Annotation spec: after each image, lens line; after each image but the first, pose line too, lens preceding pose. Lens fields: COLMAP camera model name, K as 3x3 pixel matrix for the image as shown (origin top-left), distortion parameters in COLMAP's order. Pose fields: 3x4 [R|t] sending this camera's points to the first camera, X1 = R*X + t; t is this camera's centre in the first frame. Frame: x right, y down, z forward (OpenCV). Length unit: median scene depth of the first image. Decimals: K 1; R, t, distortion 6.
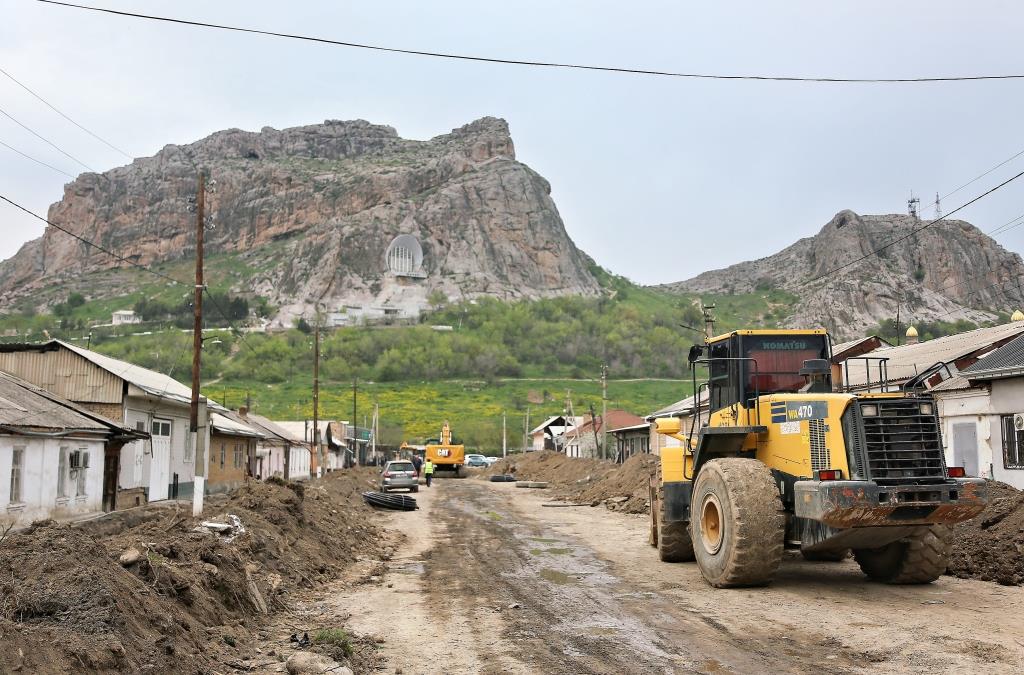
lens RADIAL K [[1018.0, 0, 517.0], [0, 1018.0, 337.4], [0, 0, 1]] dist [0.006146, 0.000000]
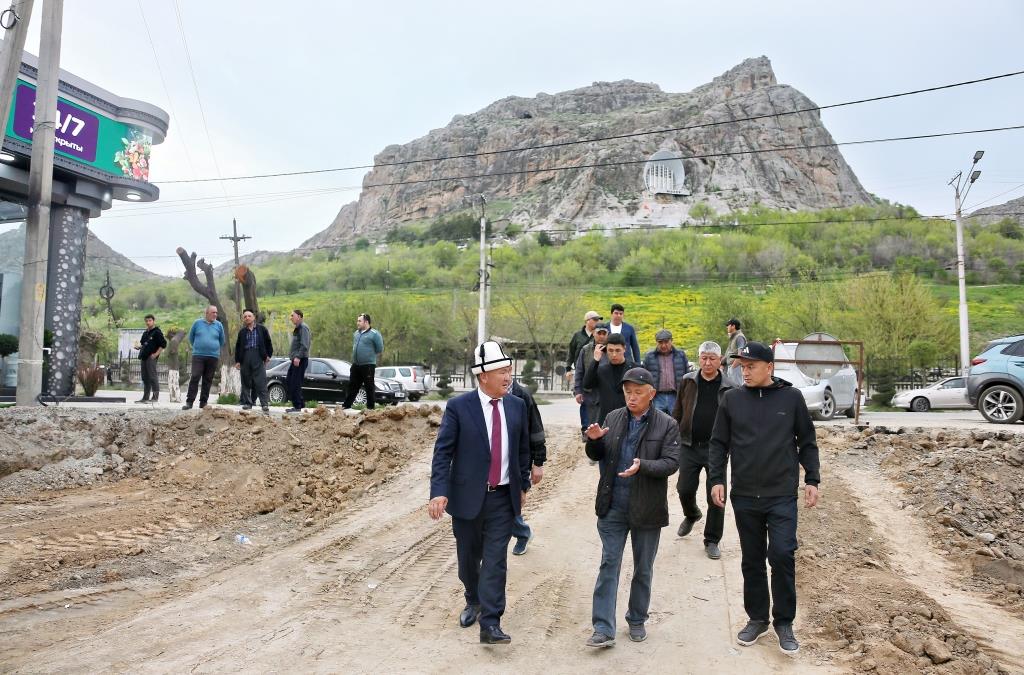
lens RADIAL K [[706.1, 0, 512.6], [0, 706.1, 330.1], [0, 0, 1]] dist [-0.099829, 0.003495]
pose [[0.941038, -0.009424, -0.338170, -0.025164], [0.017644, 0.999619, 0.021242, 0.041154], [0.337840, -0.025956, 0.940845, 0.328180]]
